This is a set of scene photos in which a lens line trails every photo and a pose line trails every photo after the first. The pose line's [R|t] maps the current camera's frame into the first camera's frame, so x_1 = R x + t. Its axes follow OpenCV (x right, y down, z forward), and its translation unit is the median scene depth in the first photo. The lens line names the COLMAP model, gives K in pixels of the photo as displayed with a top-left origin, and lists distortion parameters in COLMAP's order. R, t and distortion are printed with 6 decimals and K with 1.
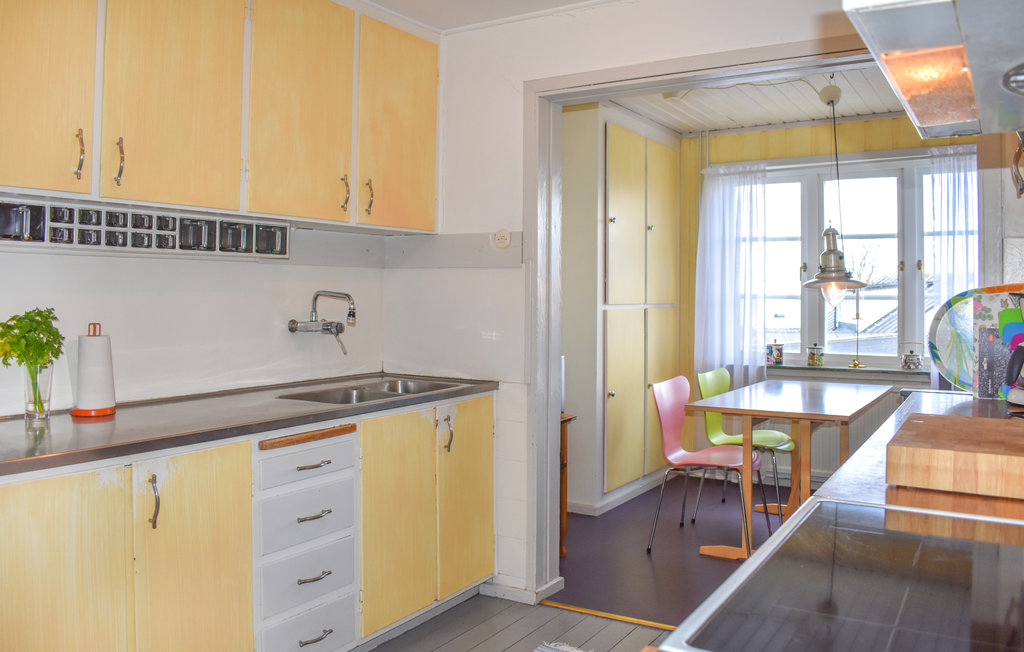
lens RADIAL K [[840.7, 0, 512.3], [0, 840.7, 300.5], [0, 0, 1]] dist [-0.104387, 0.000541]
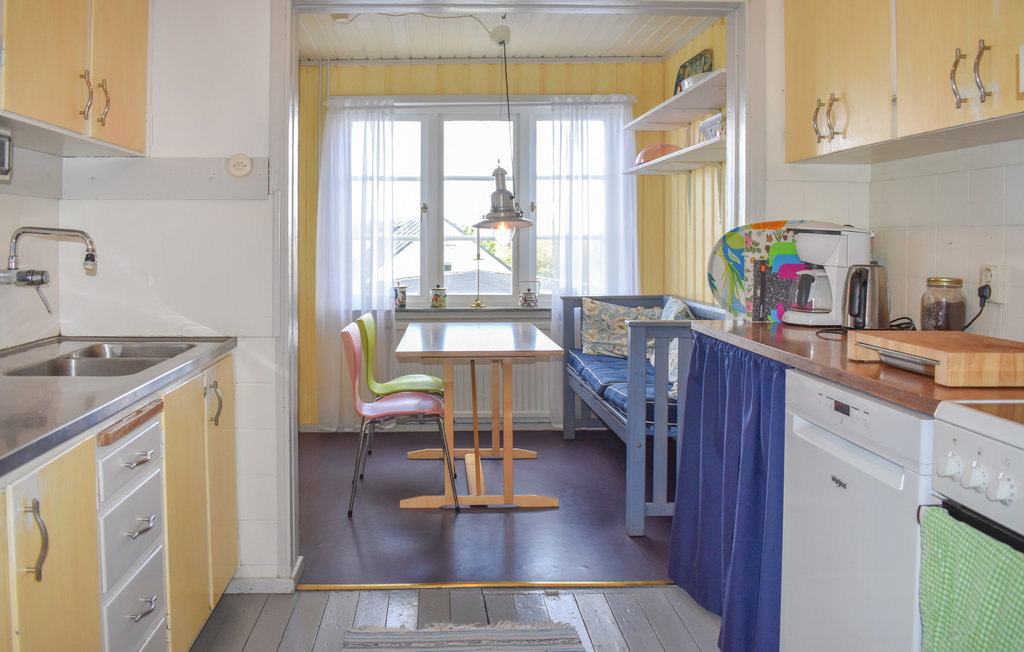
lens RADIAL K [[888.0, 0, 511.1], [0, 888.0, 273.7], [0, 0, 1]] dist [-0.085585, -0.002712]
pose [[0.827727, -0.024987, 0.560575, -0.179220], [0.007837, 0.999425, 0.032976, 0.004664], [-0.561077, -0.022902, 0.827447, 0.080602]]
